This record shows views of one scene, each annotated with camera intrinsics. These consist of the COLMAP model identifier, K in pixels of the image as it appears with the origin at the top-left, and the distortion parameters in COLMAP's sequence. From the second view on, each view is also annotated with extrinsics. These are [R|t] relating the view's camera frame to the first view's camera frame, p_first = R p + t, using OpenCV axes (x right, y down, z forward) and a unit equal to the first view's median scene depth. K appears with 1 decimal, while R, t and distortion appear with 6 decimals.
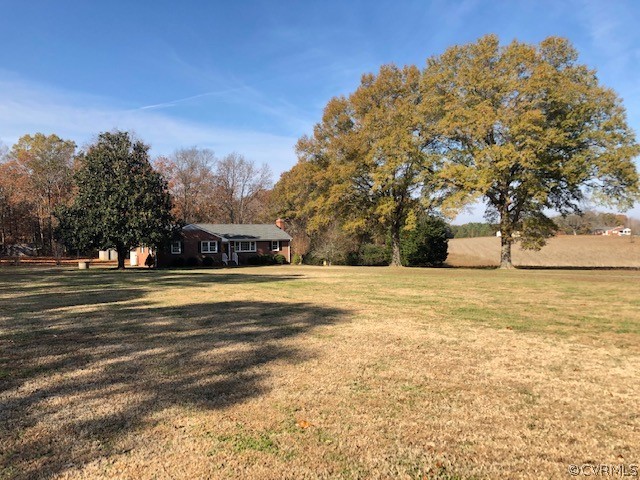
lens RADIAL K [[530.8, 0, 320.7], [0, 530.8, 239.2], [0, 0, 1]] dist [0.034203, -0.014697]
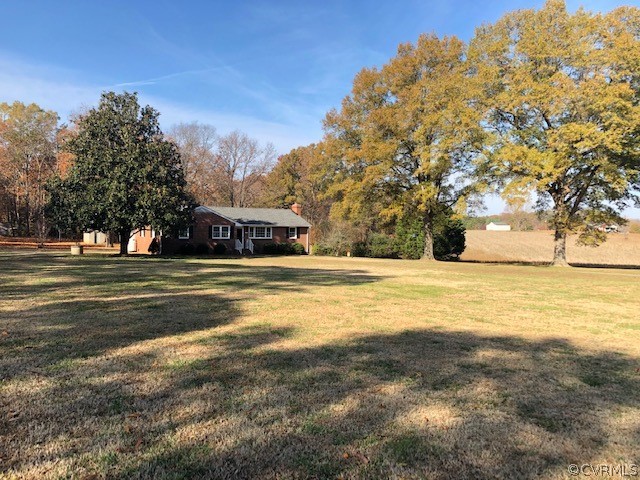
lens RADIAL K [[530.8, 0, 324.6], [0, 530.8, 230.1], [0, 0, 1]] dist [0.034203, -0.014697]
pose [[0.998361, 0.028120, 0.049851, -0.088434], [-0.028352, 0.999590, 0.003945, 0.002850], [-0.049720, -0.005352, 0.998749, 0.126899]]
